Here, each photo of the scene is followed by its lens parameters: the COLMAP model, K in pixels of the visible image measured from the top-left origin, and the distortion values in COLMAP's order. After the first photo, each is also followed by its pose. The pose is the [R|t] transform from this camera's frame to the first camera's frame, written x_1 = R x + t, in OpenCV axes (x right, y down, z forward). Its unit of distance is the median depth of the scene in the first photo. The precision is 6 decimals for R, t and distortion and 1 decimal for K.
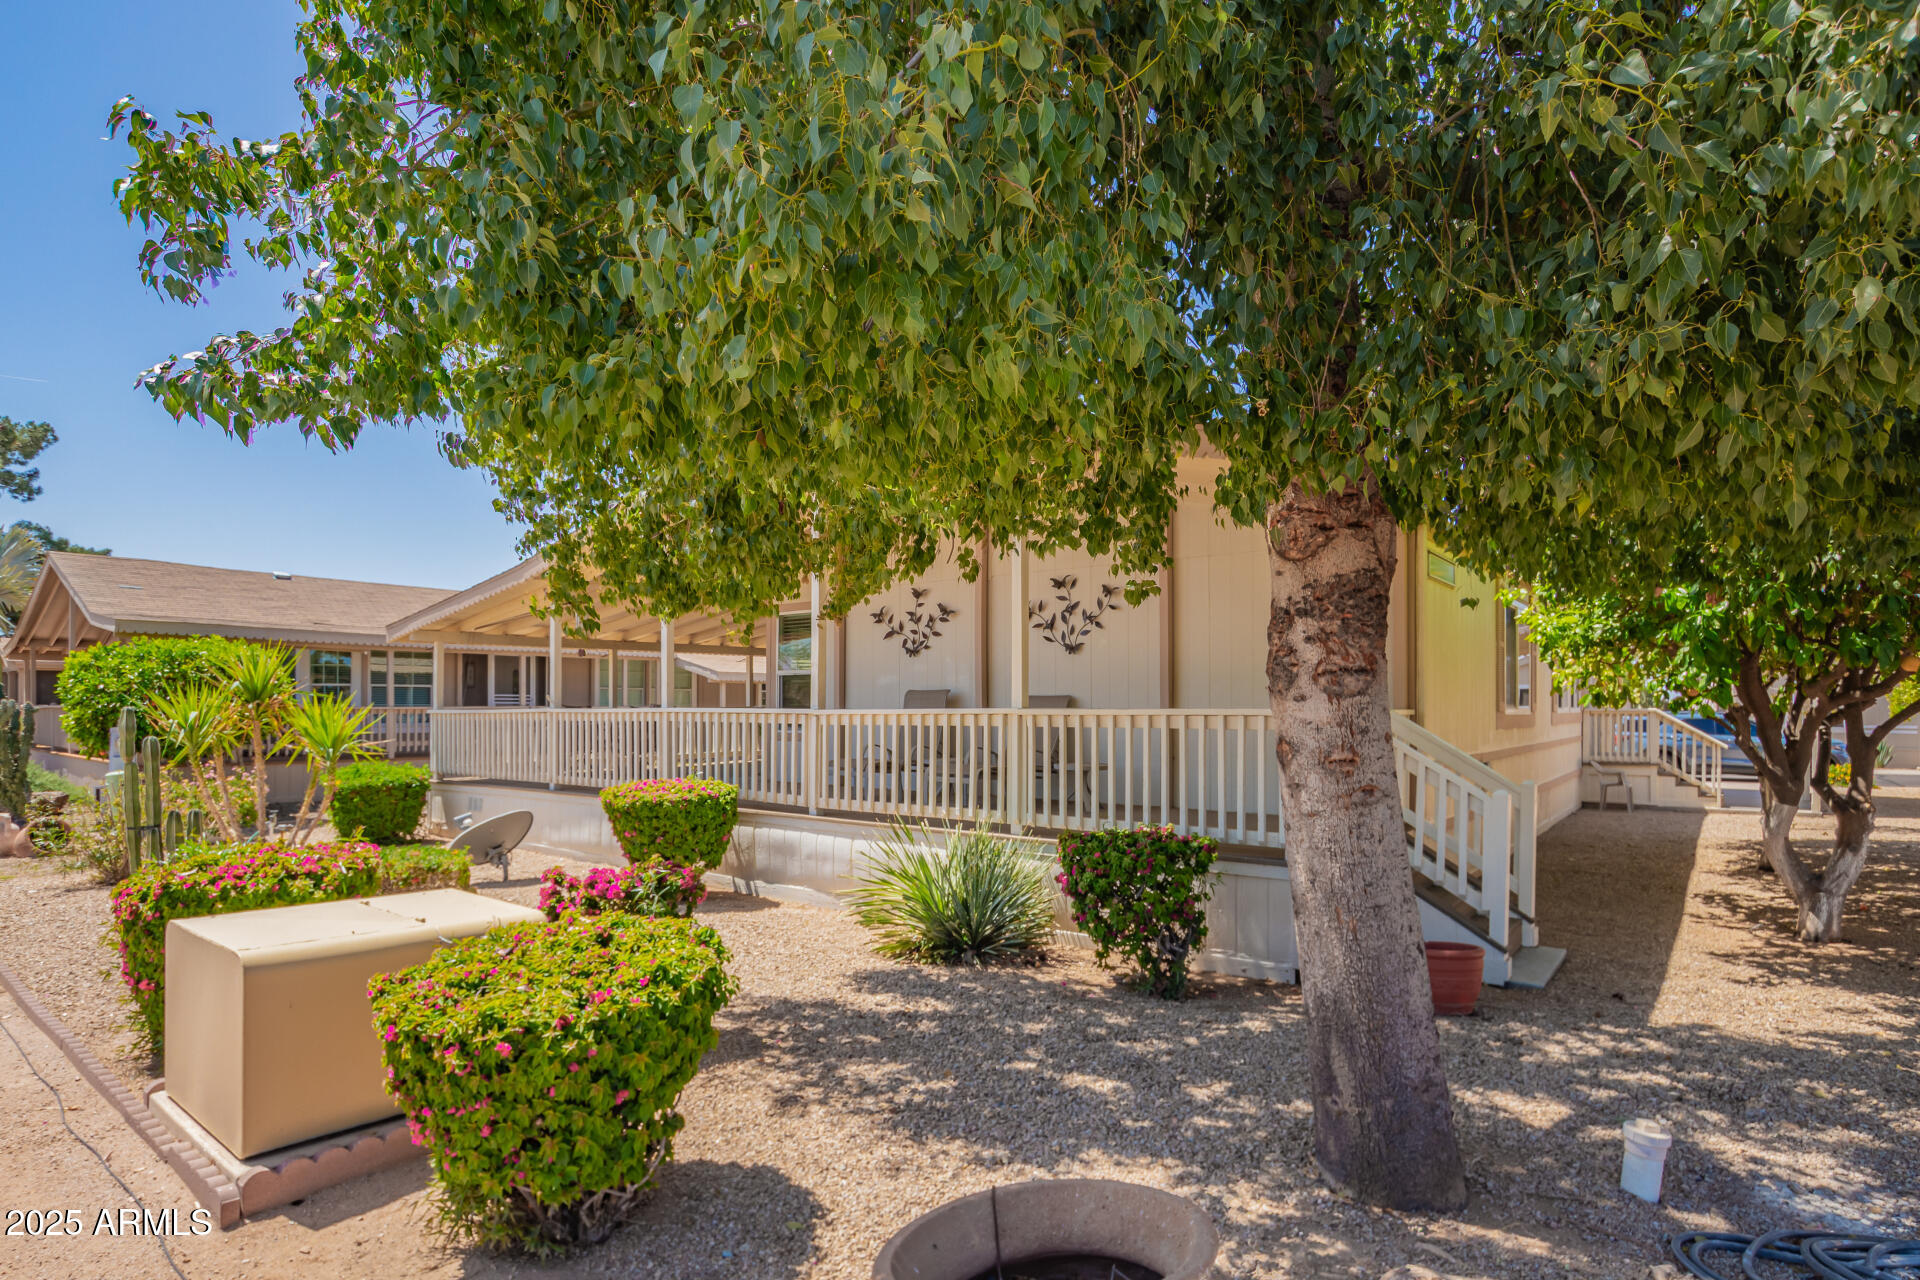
lens RADIAL K [[901.4, 0, 970.3], [0, 901.4, 706.8], [0, 0, 1]] dist [0.001606, -0.000726]
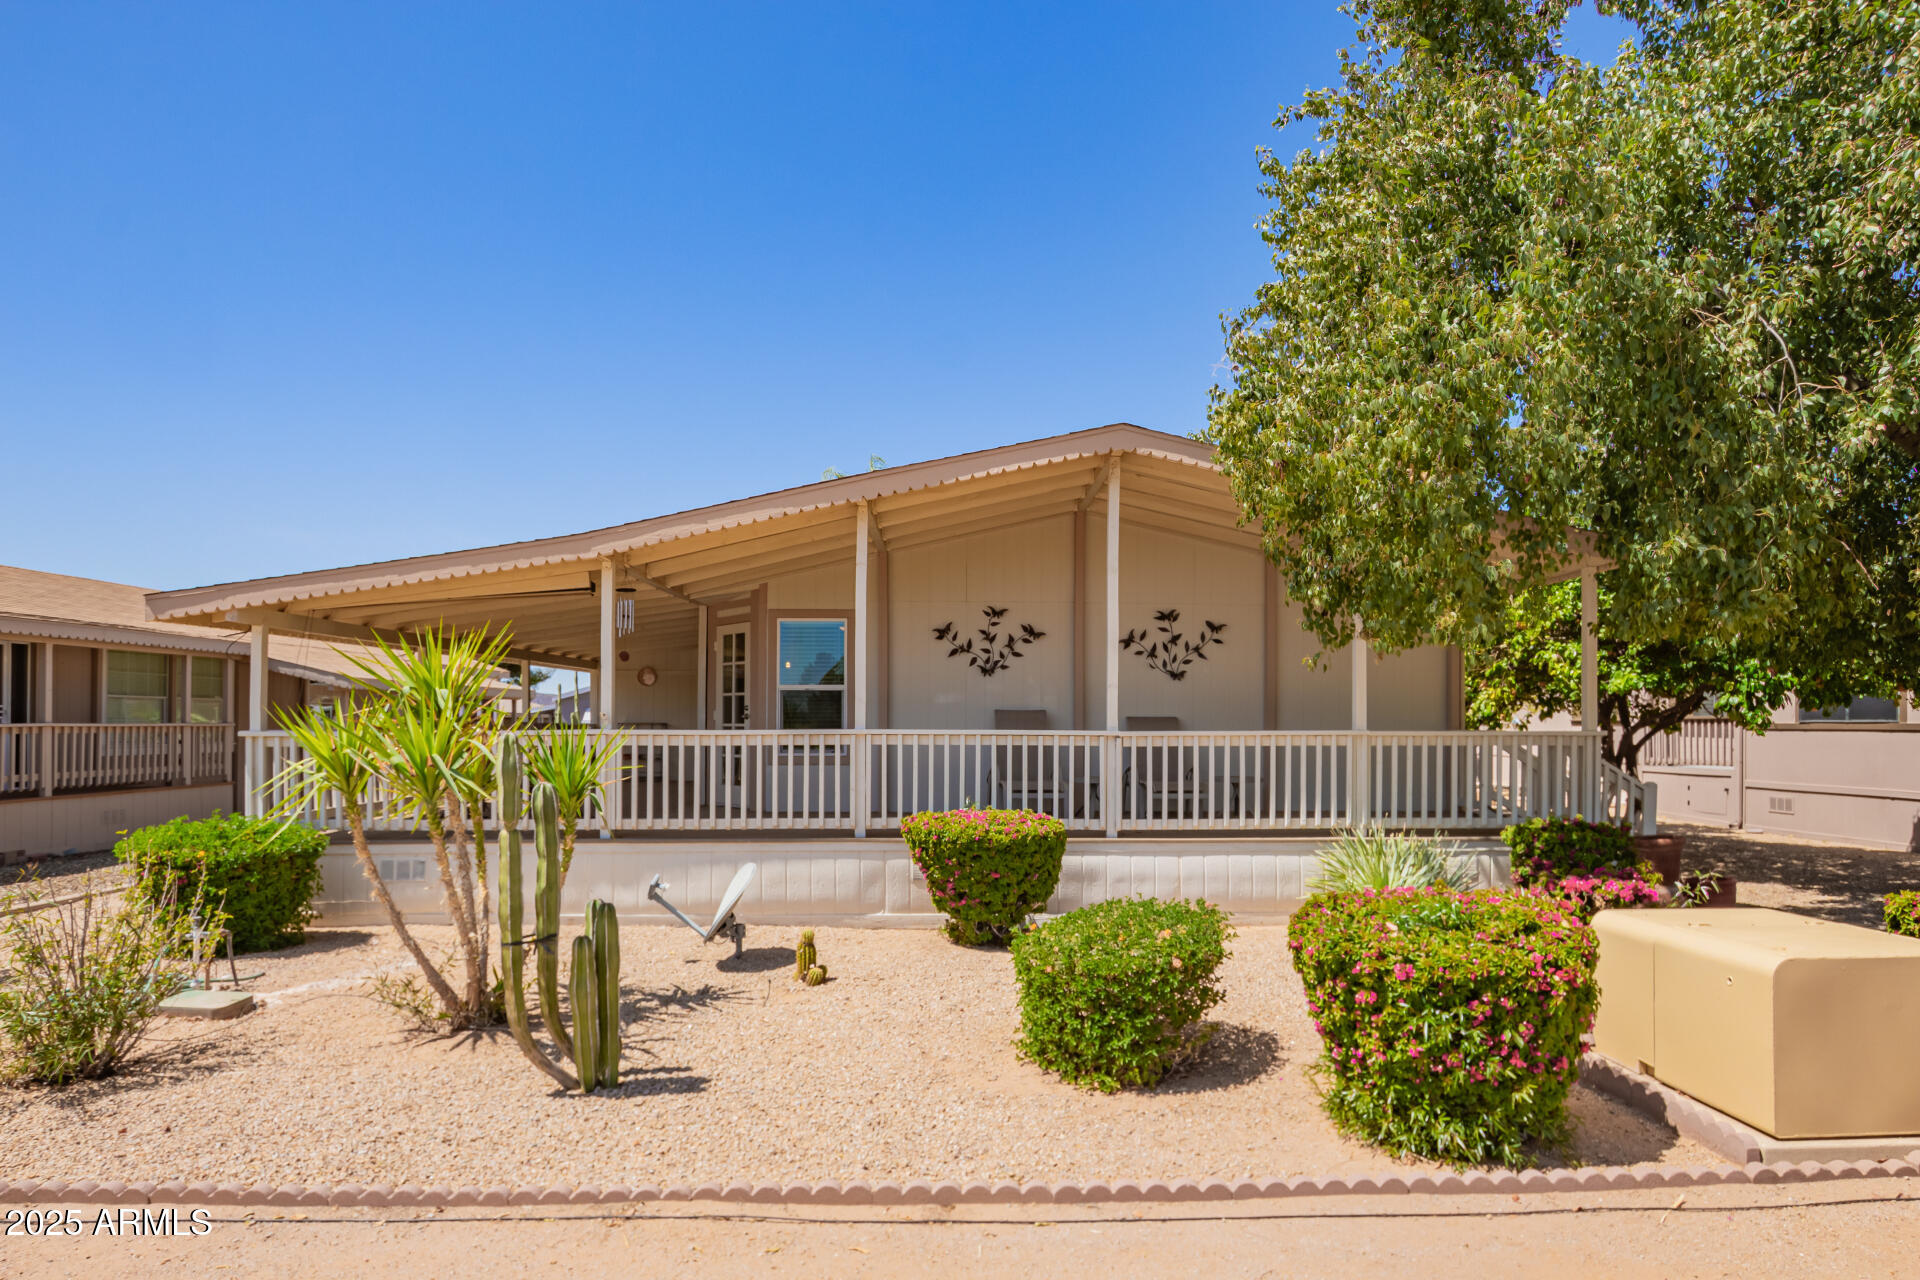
lens RADIAL K [[901.4, 0, 970.3], [0, 901.4, 706.8], [0, 0, 1]] dist [0.001606, -0.000726]
pose [[0.788035, 0.011468, 0.615524, -0.708172], [-0.000450, 0.999837, -0.018052, -0.004421], [-0.615630, 0.013949, 0.787912, 0.246371]]
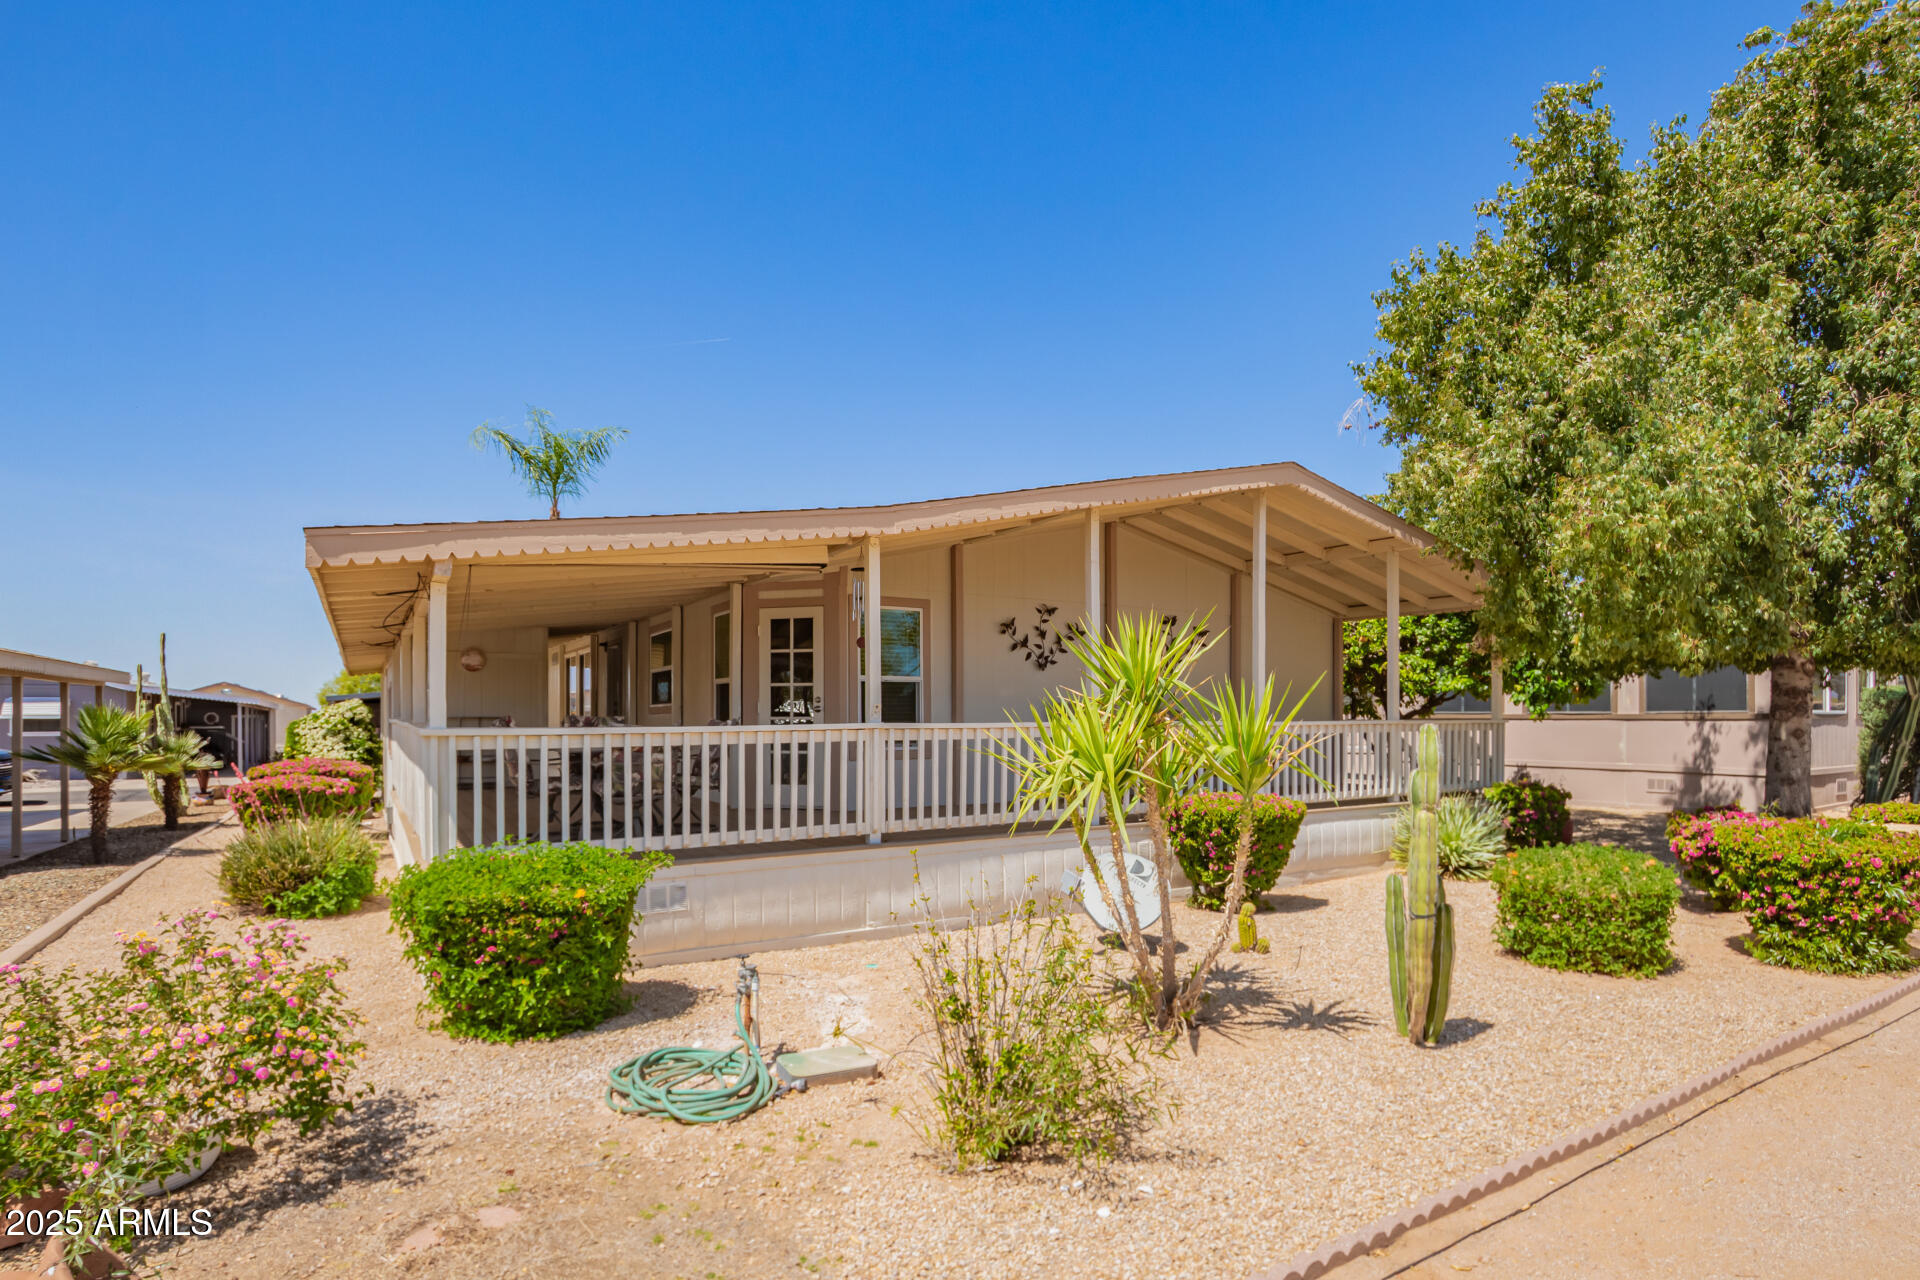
lens RADIAL K [[917.3, 0, 968.0], [0, 917.3, 683.8], [0, 0, 1]] dist [0.010008, -0.000459]
pose [[0.376624, 0.032444, 0.925798, -1.105124], [0.005650, 0.999287, -0.037318, -0.001727], [-0.926349, 0.019286, 0.376173, 0.708816]]
